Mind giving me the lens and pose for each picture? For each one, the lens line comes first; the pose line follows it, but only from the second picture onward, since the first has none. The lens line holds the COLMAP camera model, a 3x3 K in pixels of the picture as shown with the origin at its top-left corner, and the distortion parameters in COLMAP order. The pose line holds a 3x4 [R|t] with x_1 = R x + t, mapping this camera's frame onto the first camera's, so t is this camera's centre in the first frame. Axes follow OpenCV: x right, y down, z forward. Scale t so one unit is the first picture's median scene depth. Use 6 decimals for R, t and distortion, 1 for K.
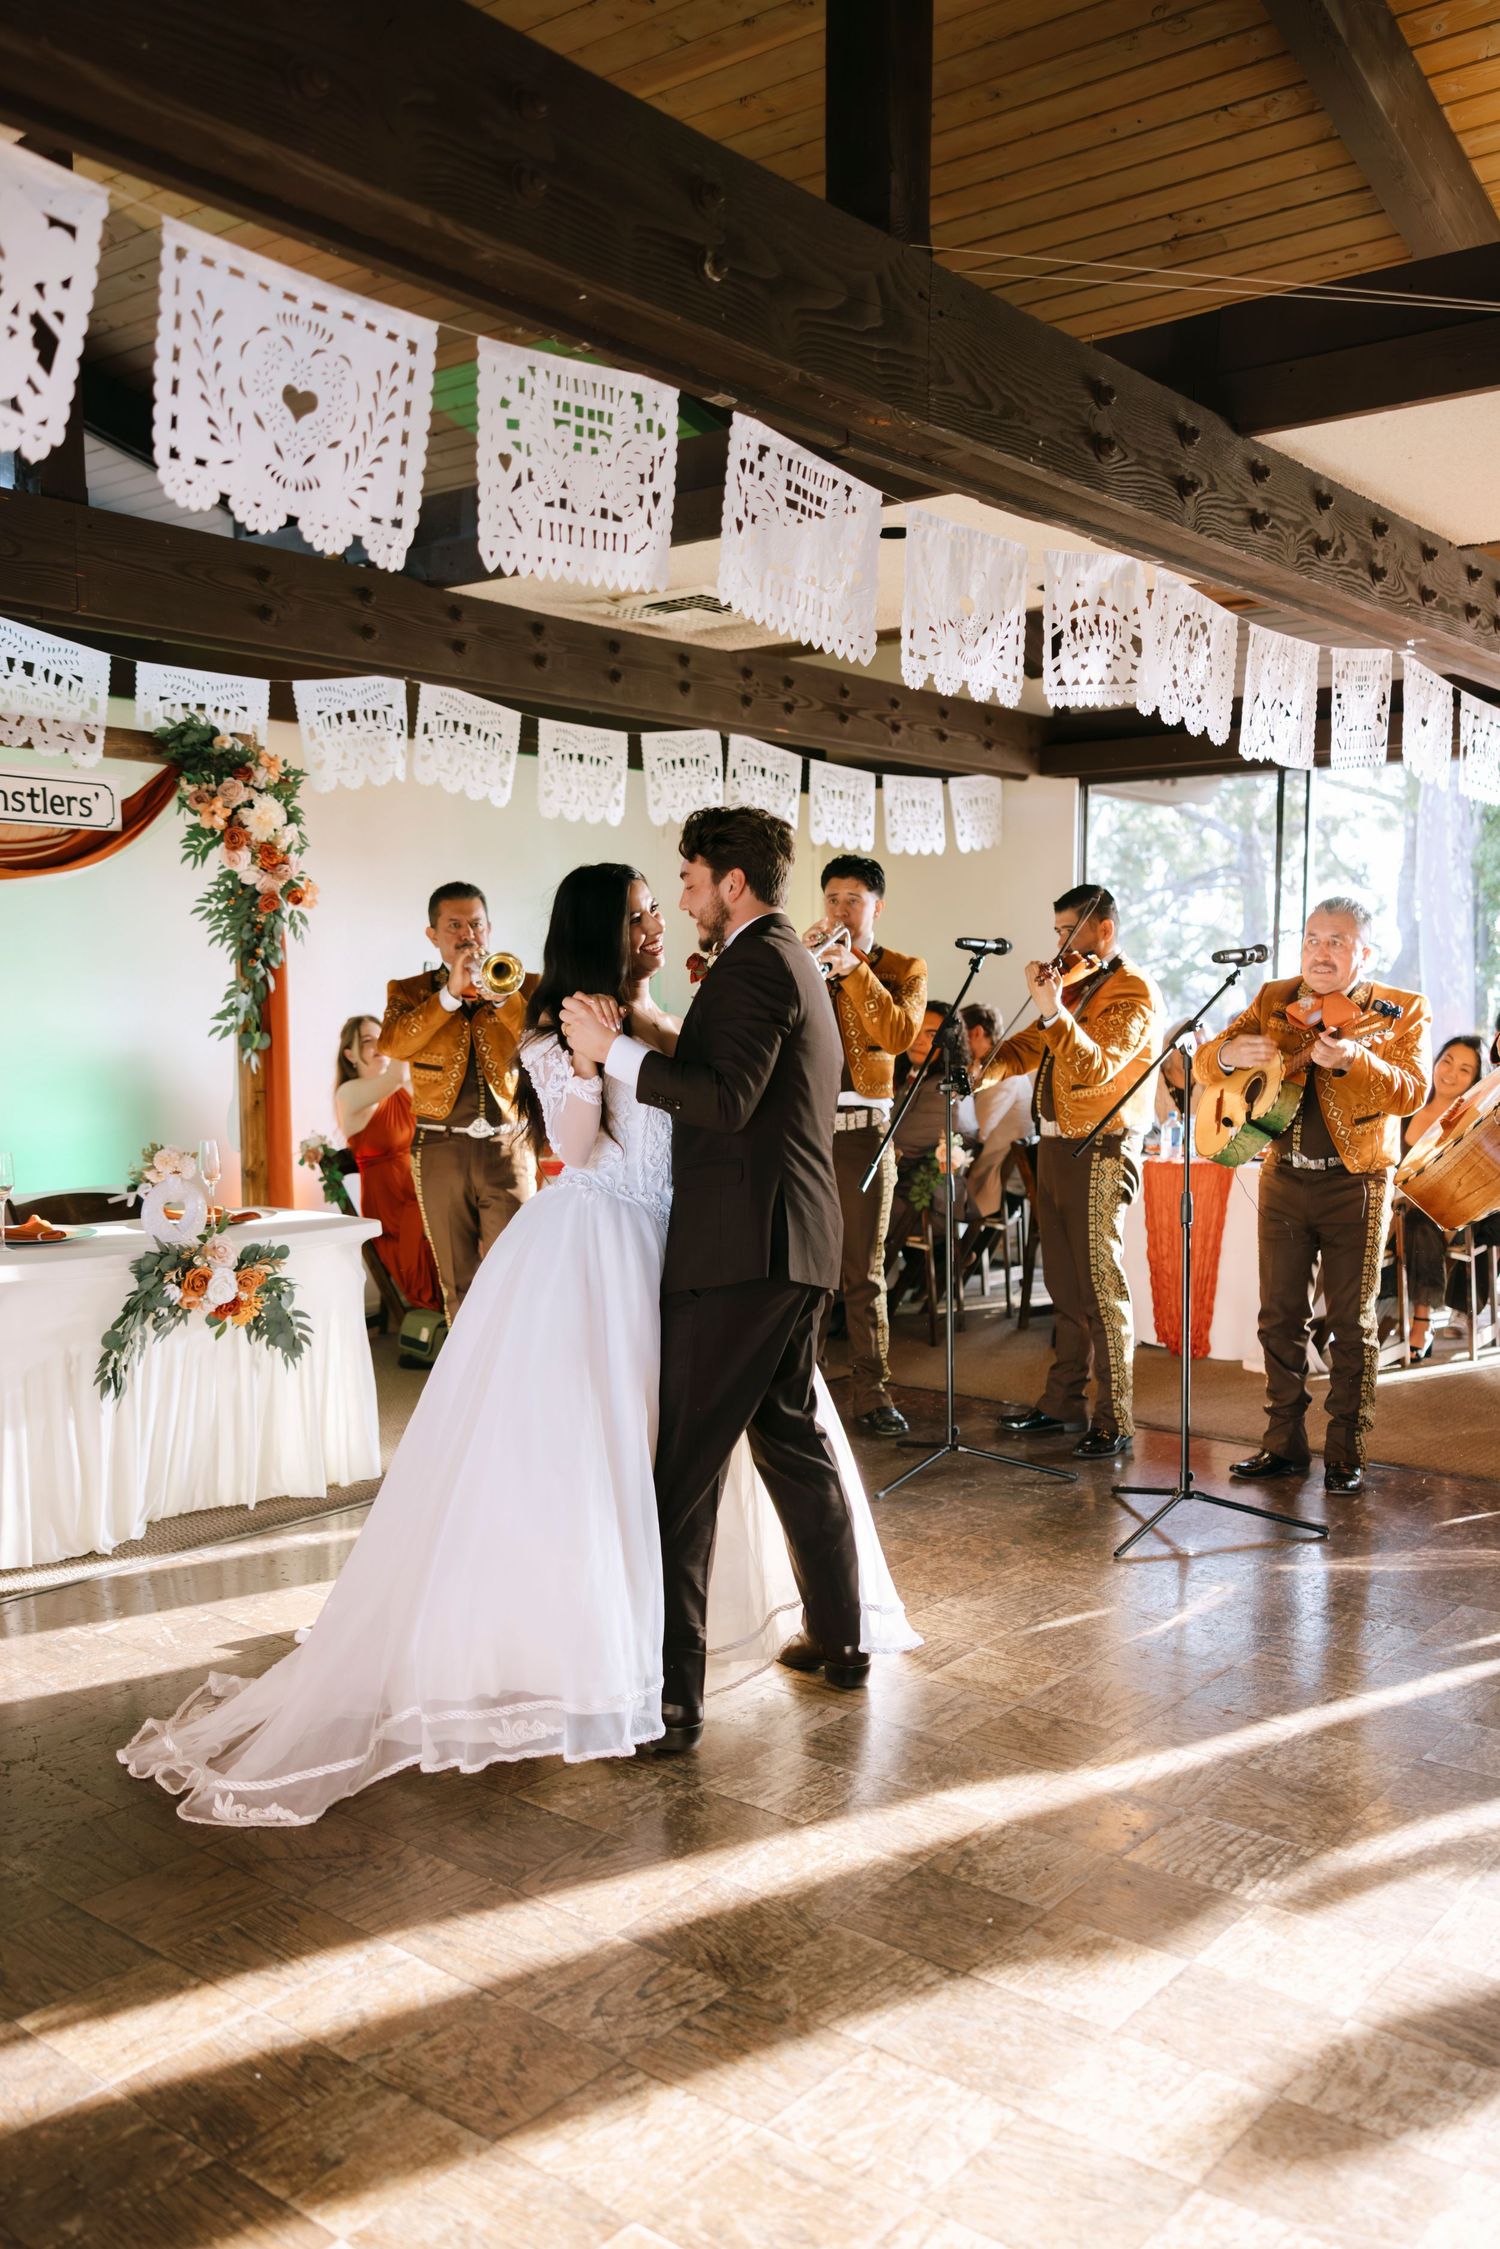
lens RADIAL K [[1889.3, 0, 750.4], [0, 1889.3, 1122.9], [0, 0, 1]] dist [0.007184, 0.008291]
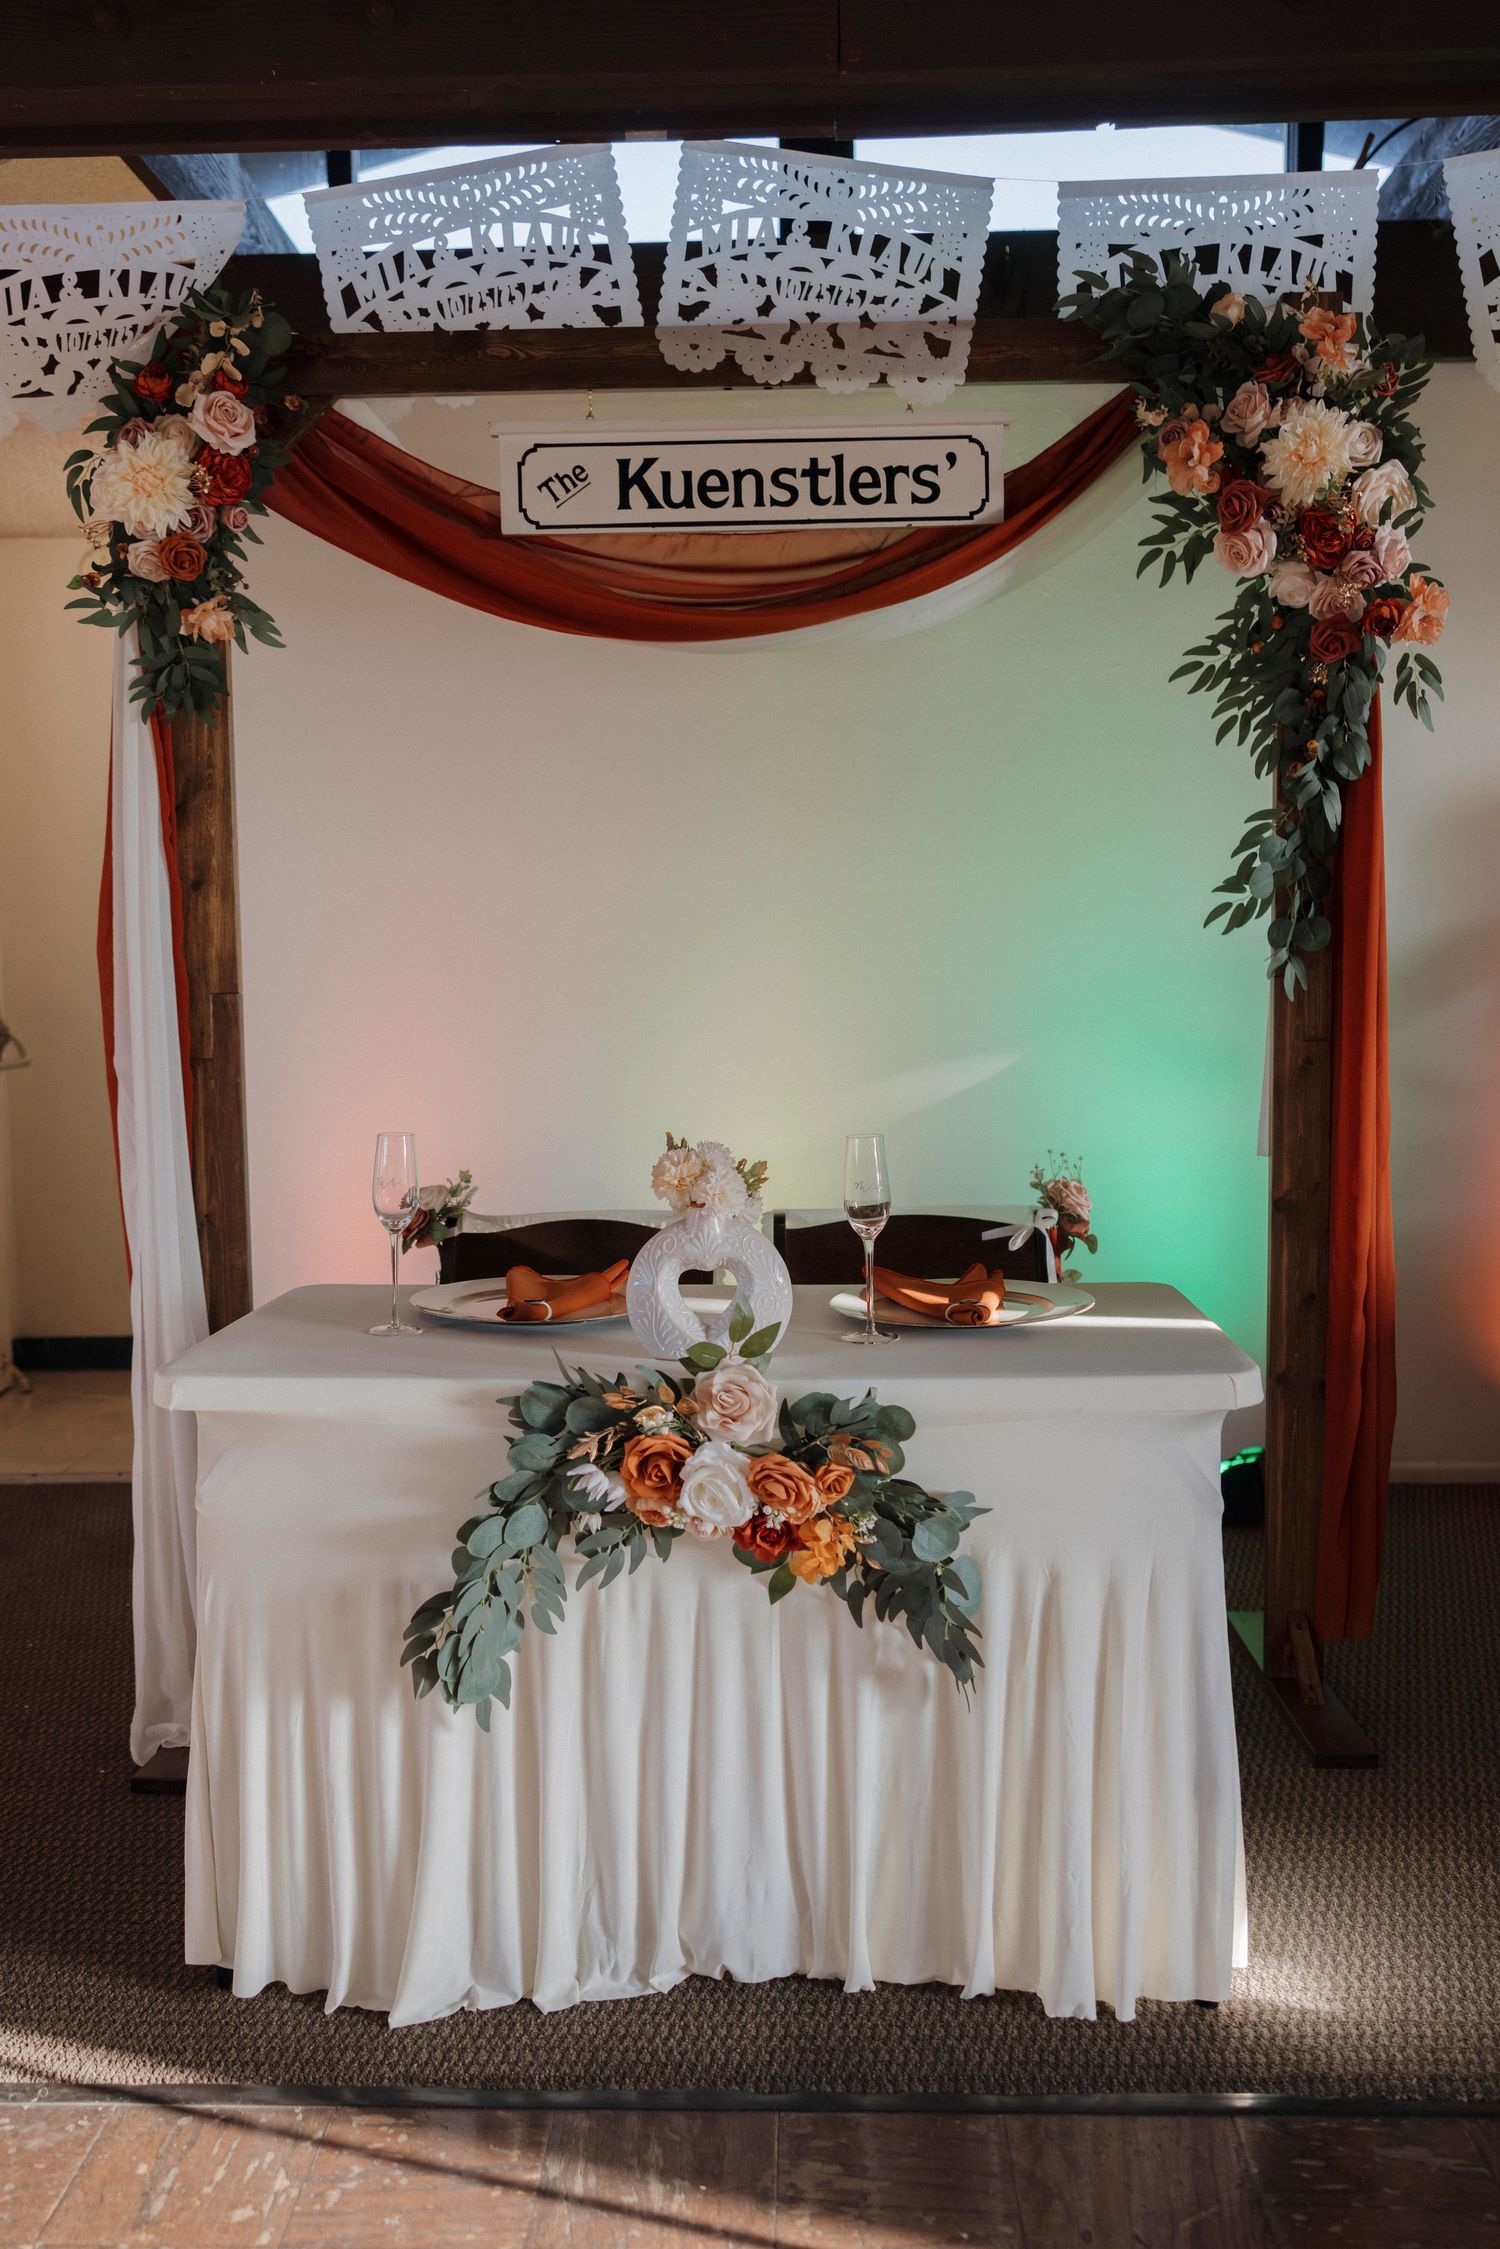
lens RADIAL K [[1889.3, 0, 750.8], [0, 1889.3, 1120.3], [0, 0, 1]] dist [0.007184, 0.008291]
pose [[0.604364, 0.051631, -0.795033, 0.044074], [-0.038276, 0.998627, 0.035756, -0.007881], [0.795788, 0.008822, 0.605511, 0.640395]]
